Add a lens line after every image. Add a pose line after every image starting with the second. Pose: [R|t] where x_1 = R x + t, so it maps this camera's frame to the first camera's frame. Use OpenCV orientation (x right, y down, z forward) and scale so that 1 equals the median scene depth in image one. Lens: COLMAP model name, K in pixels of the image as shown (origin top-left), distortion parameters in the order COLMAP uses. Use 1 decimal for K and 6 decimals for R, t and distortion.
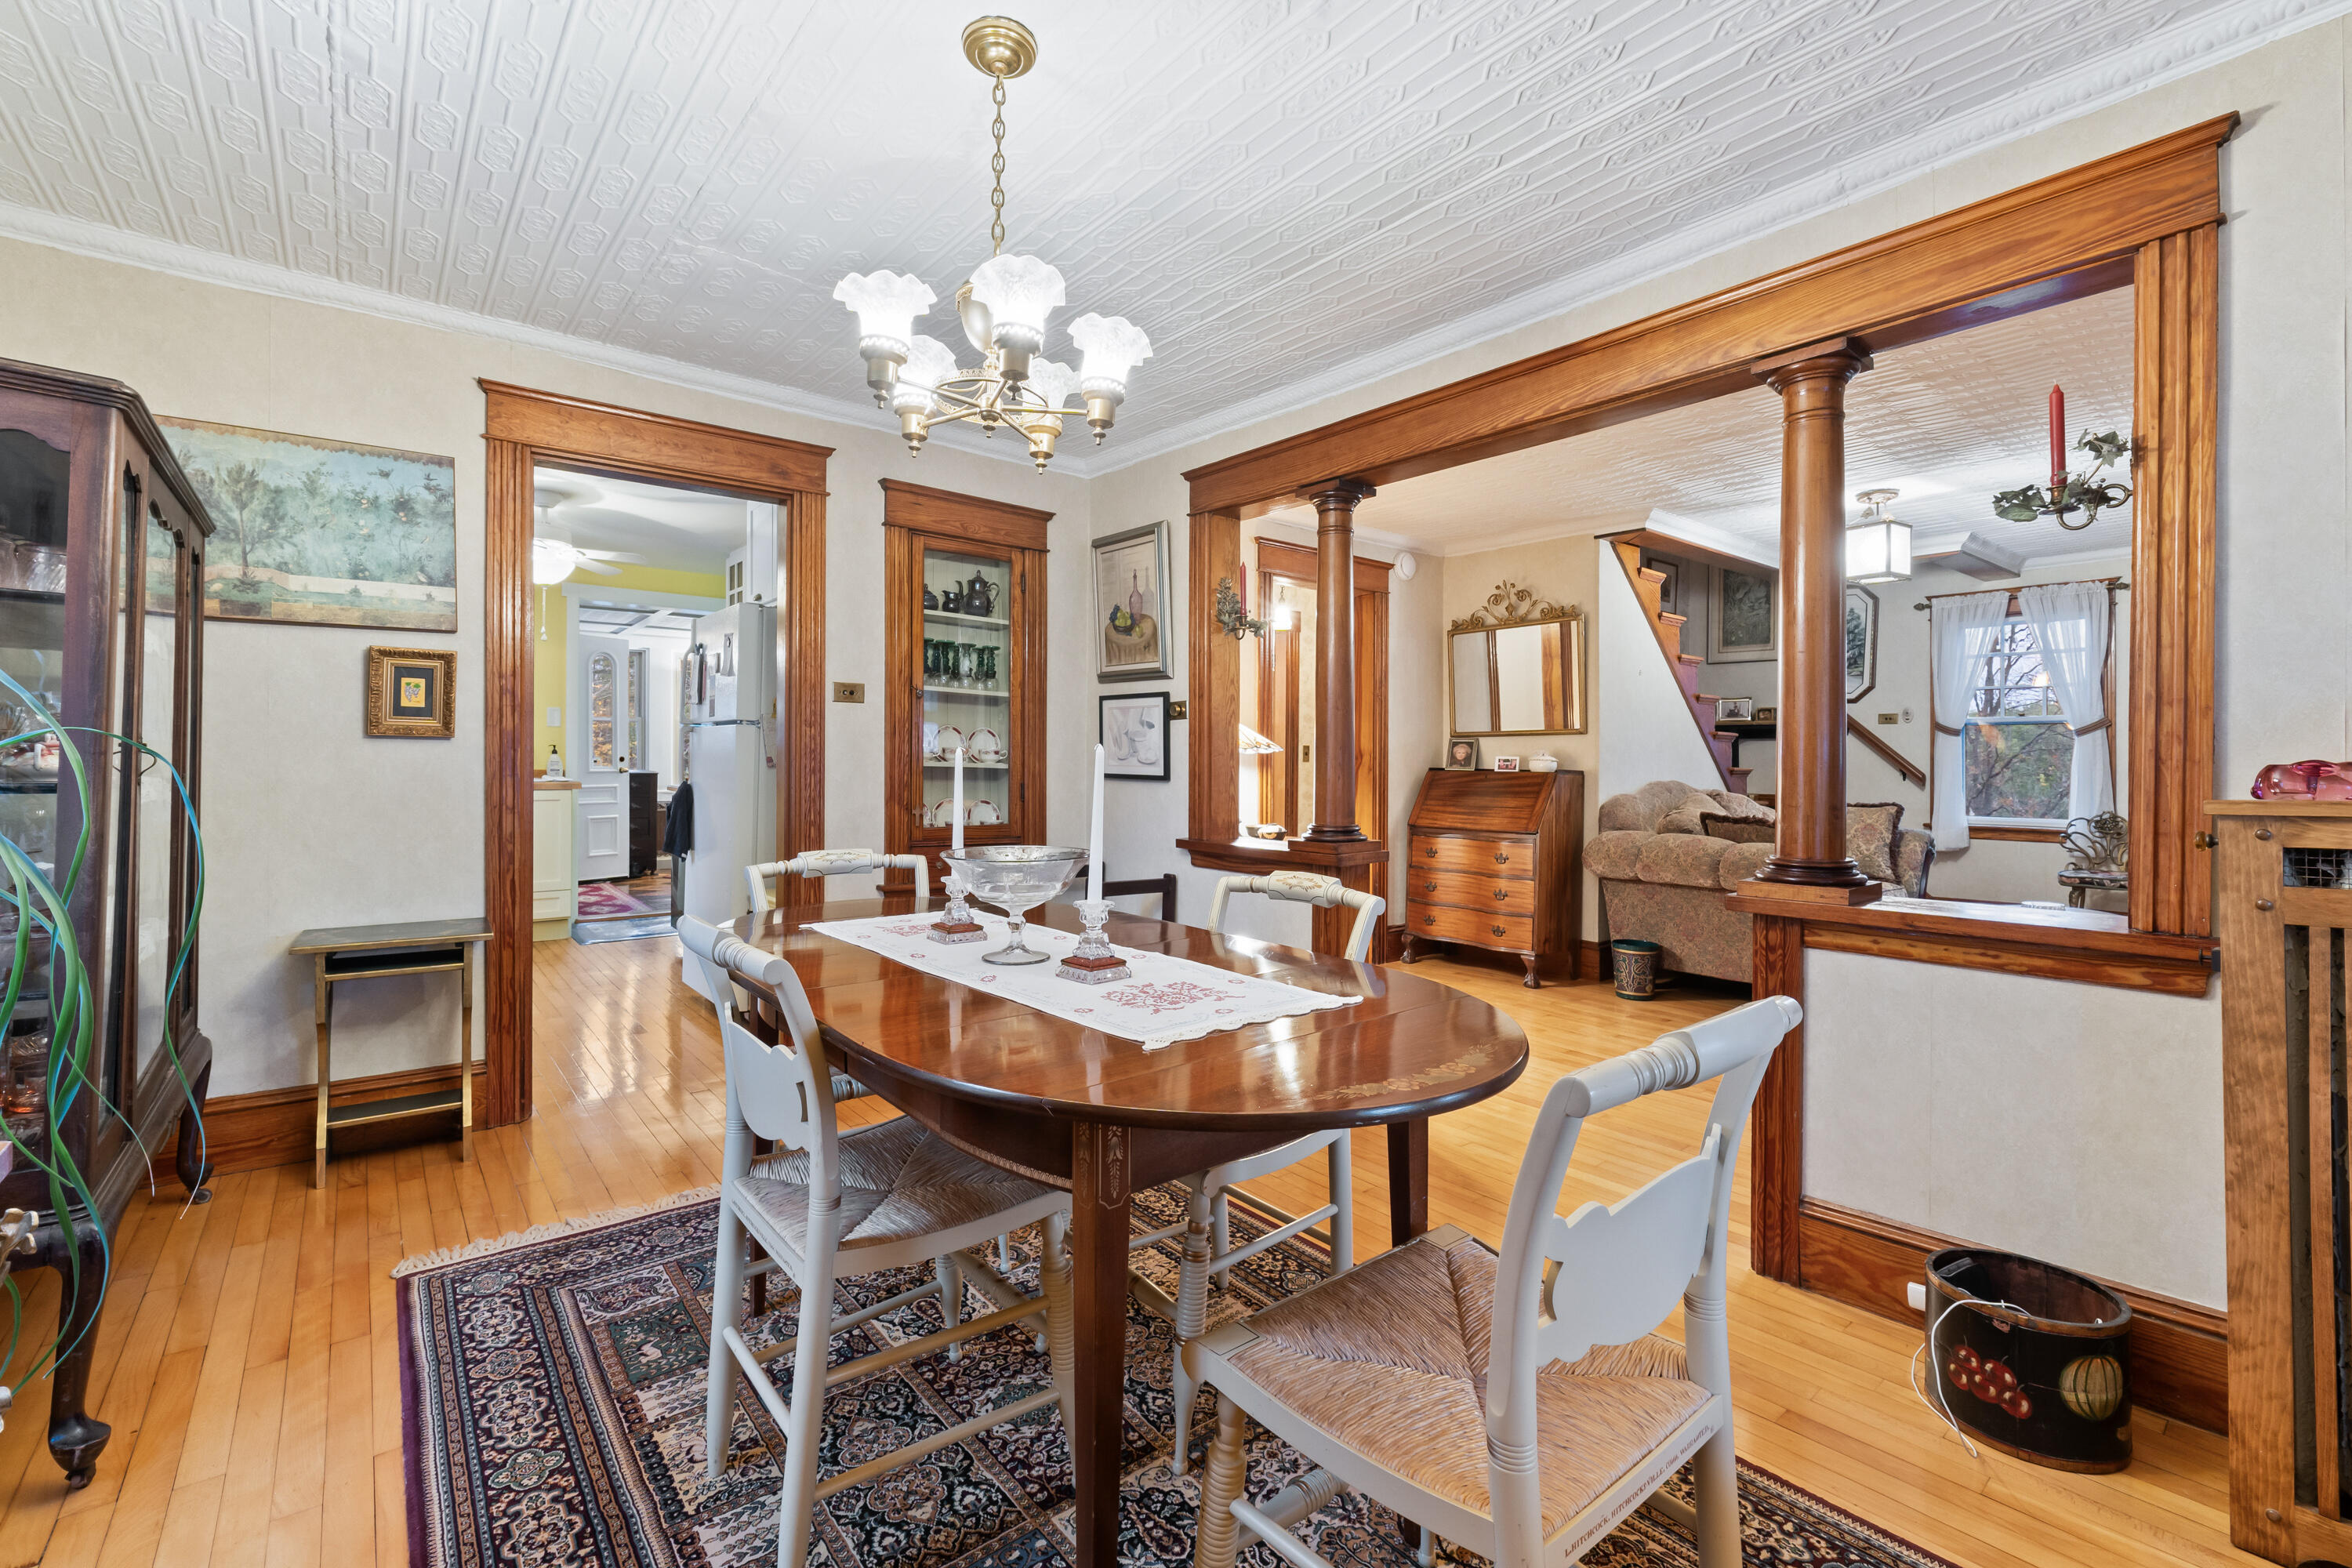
lens RADIAL K [[996.1, 0, 1178.1], [0, 996.1, 767.1], [0, 0, 1]] dist [-0.008166, 0.000424]
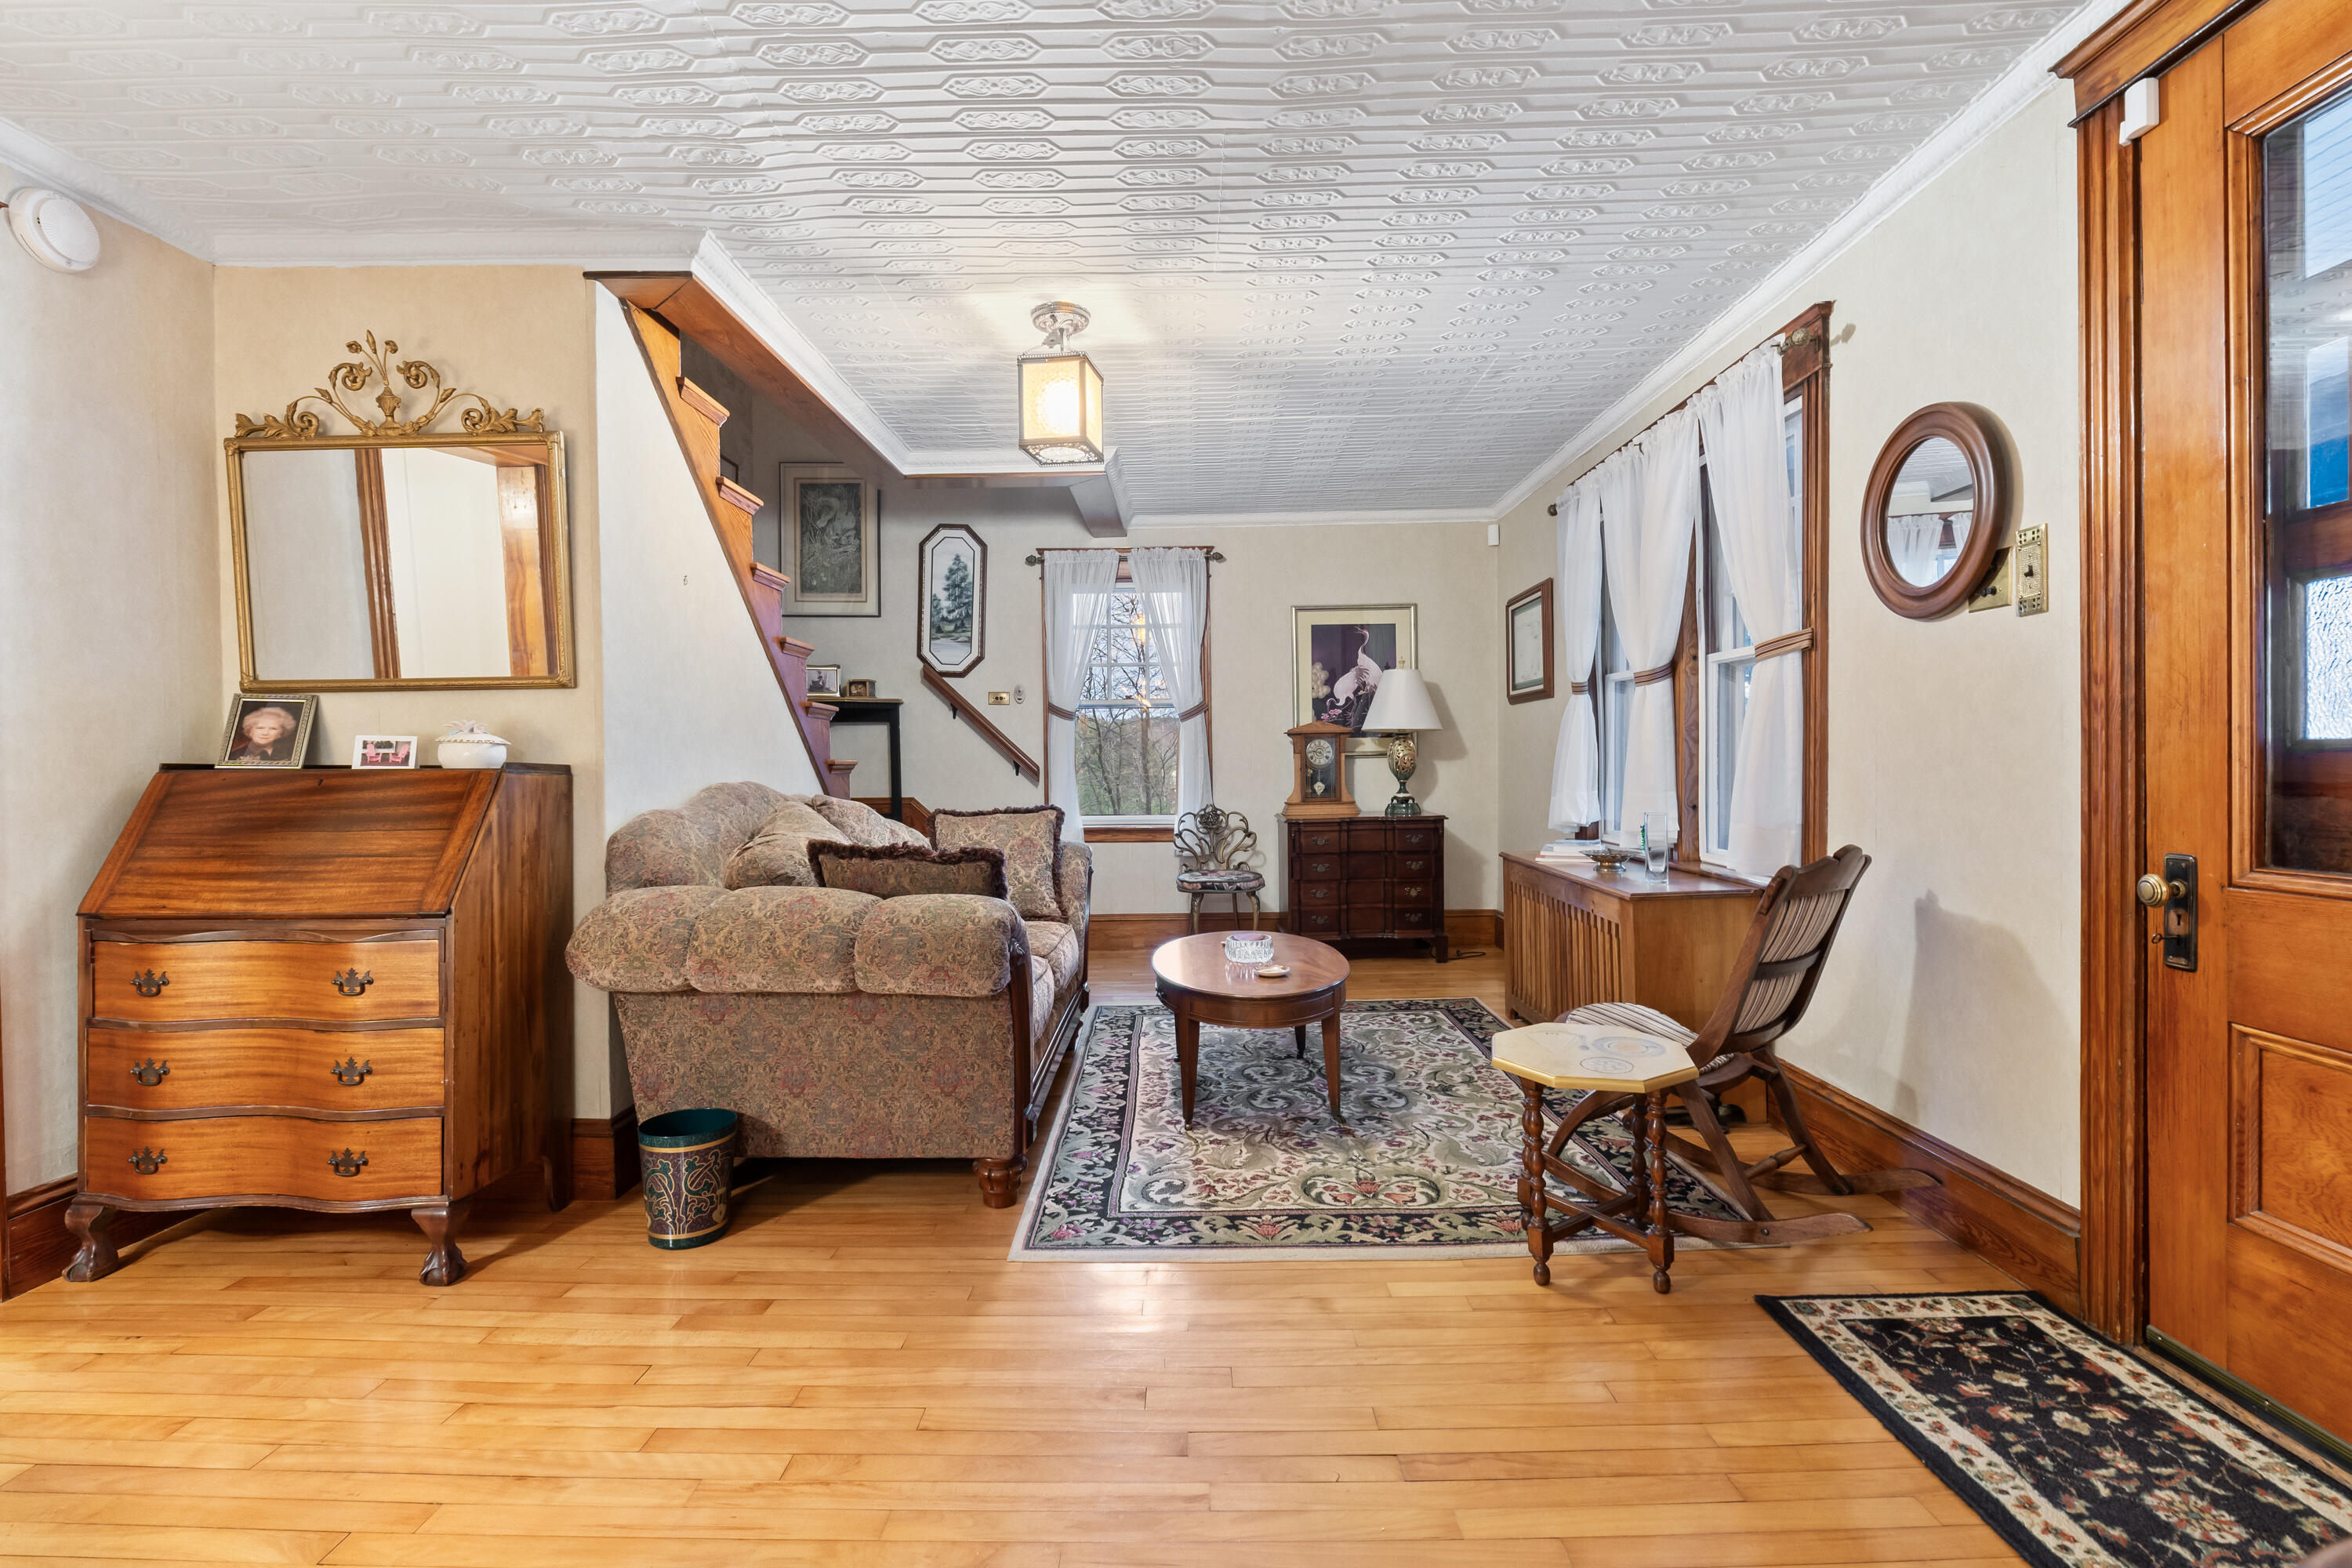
lens RADIAL K [[1049.7, 0, 1177.5], [0, 1049.7, 777.7], [0, 0, 1]] dist [-0.000938, -0.000890]
pose [[0.643394, -0.021002, 0.765247, 0.211631], [0.014849, 0.999778, 0.014955, 0.006602], [-0.765391, 0.001741, 0.643563, 0.457983]]
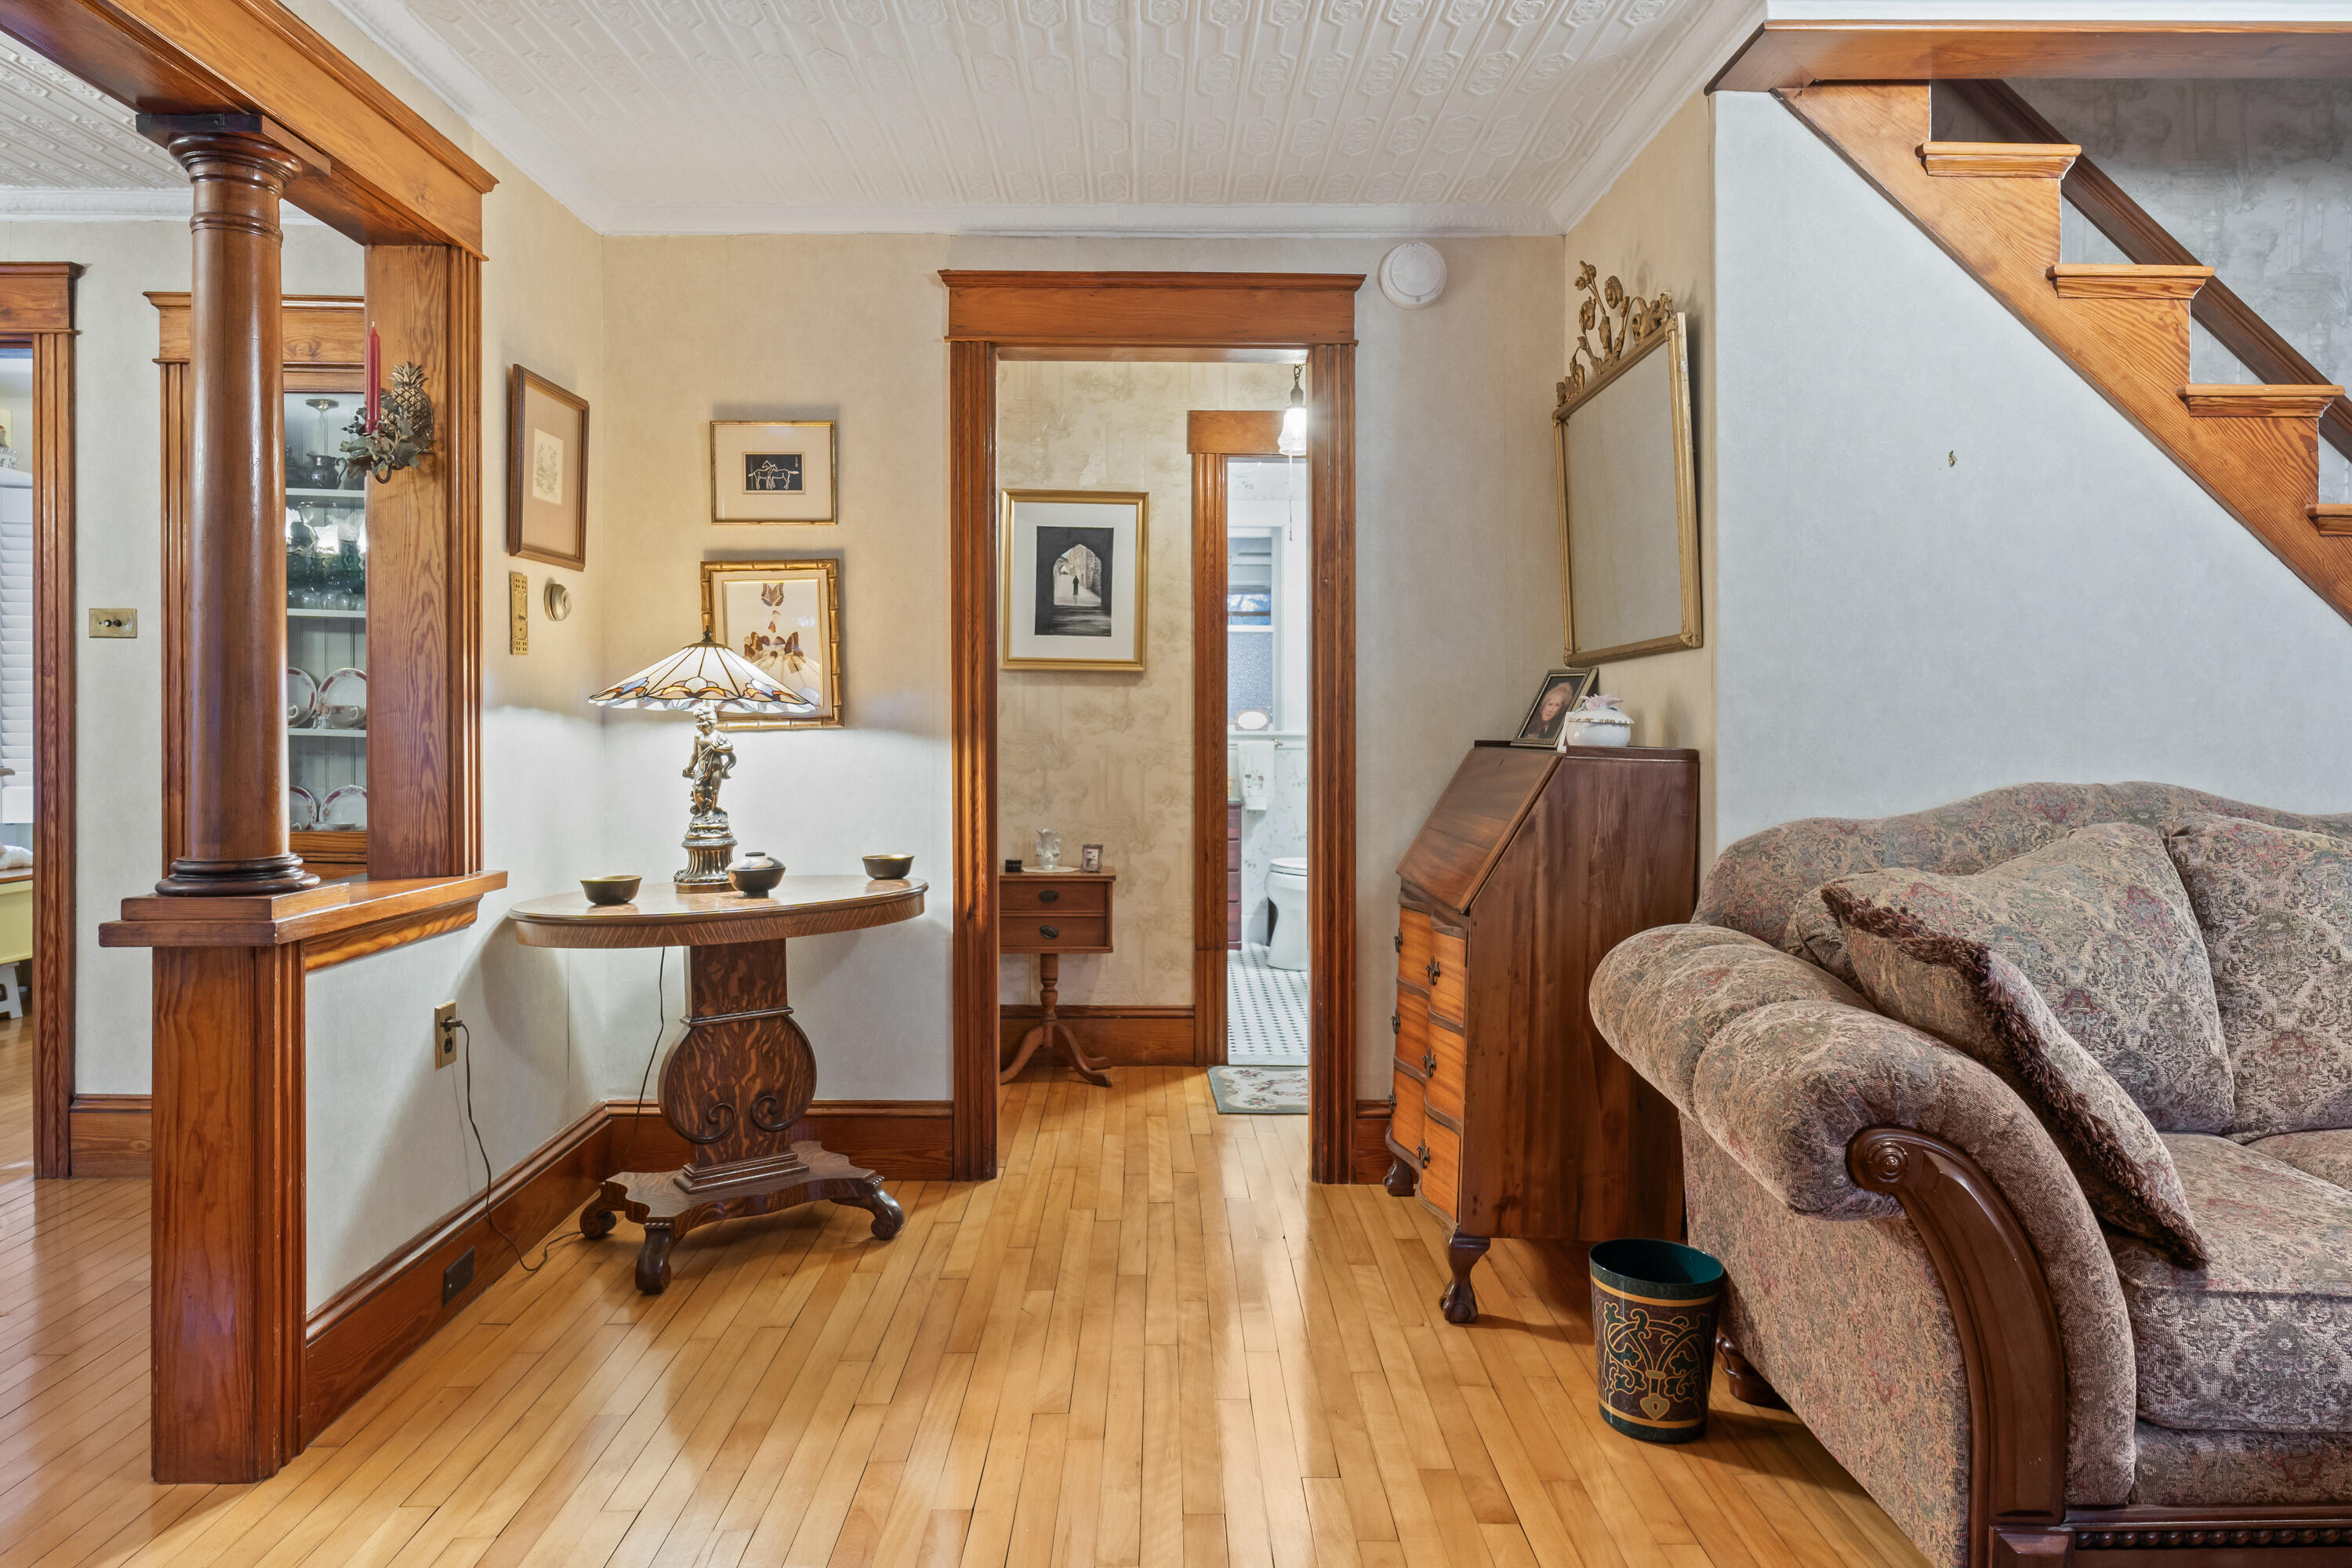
lens RADIAL K [[1526.4, 0, 1181.0], [0, 1526.4, 727.4], [0, 0, 1]] dist [-0.000529, -0.000818]
pose [[0.783460, -0.001824, -0.621439, 0.613315], [-0.002132, 0.999982, -0.005624, -0.000960], [0.621438, 0.005731, 0.783442, 0.456210]]
